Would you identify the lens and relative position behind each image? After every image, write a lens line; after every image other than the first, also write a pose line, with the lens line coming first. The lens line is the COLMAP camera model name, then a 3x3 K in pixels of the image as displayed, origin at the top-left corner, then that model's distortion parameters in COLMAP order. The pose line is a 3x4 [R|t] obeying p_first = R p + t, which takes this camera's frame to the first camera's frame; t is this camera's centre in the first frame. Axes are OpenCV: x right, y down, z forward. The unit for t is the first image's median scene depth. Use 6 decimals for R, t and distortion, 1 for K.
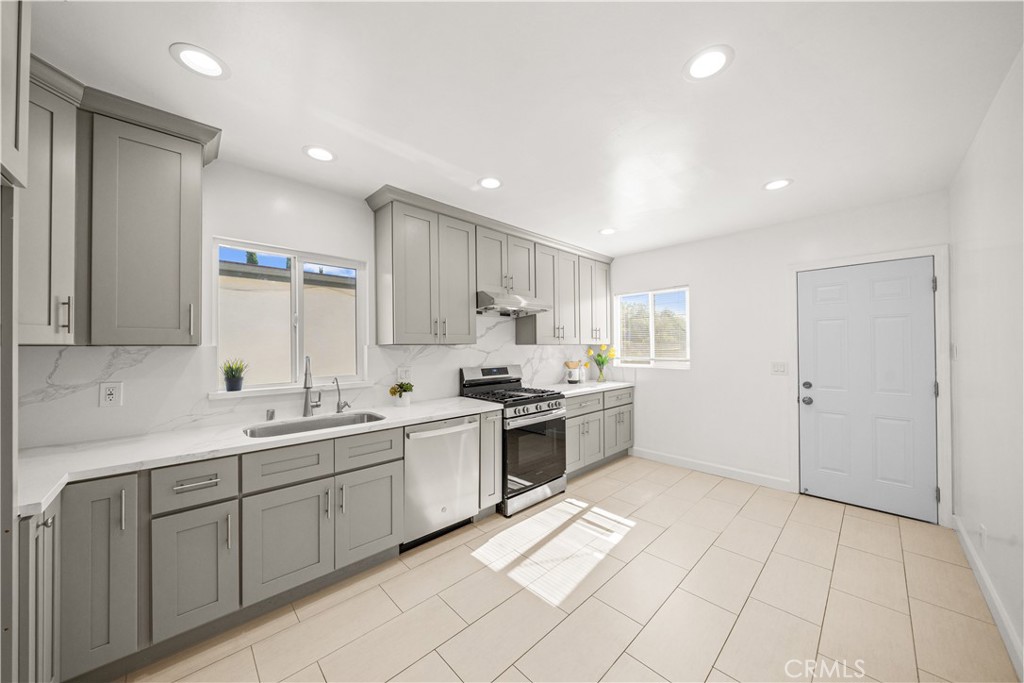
lens RADIAL K [[350.7, 0, 511.0], [0, 350.7, 339.7], [0, 0, 1]] dist [-0.002324, -0.000339]
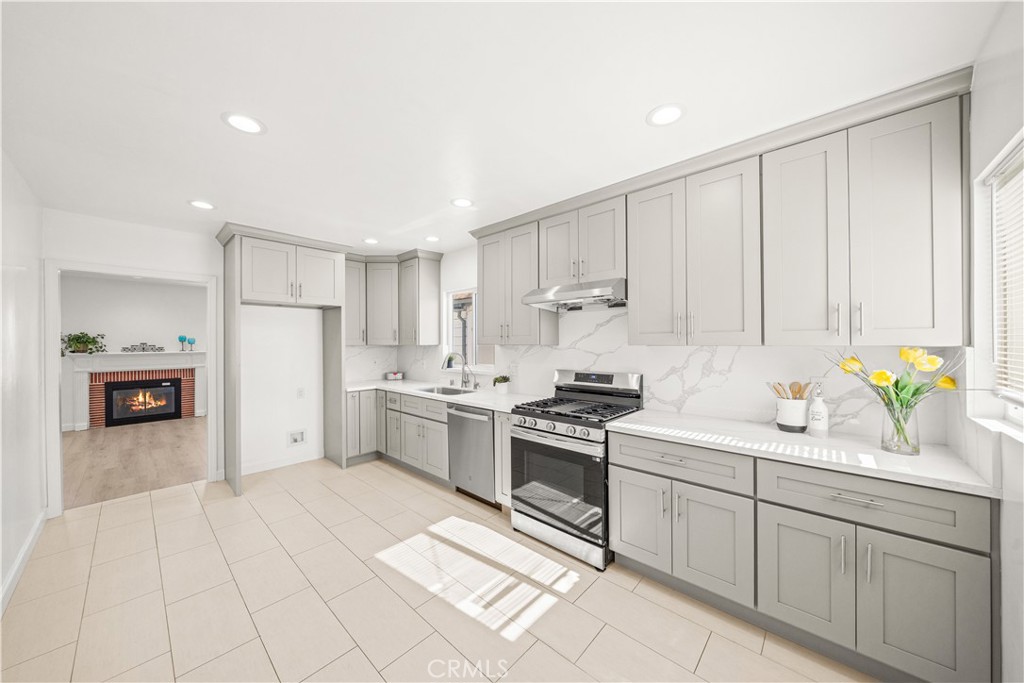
lens RADIAL K [[350.7, 0, 507.6], [0, 350.7, 342.2], [0, 0, 1]] dist [-0.002324, -0.000339]
pose [[0.063998, -0.007739, -0.997920, 0.922051], [0.007280, 0.999947, -0.007287, 0.014481], [0.997923, -0.006798, 0.064051, 0.920657]]
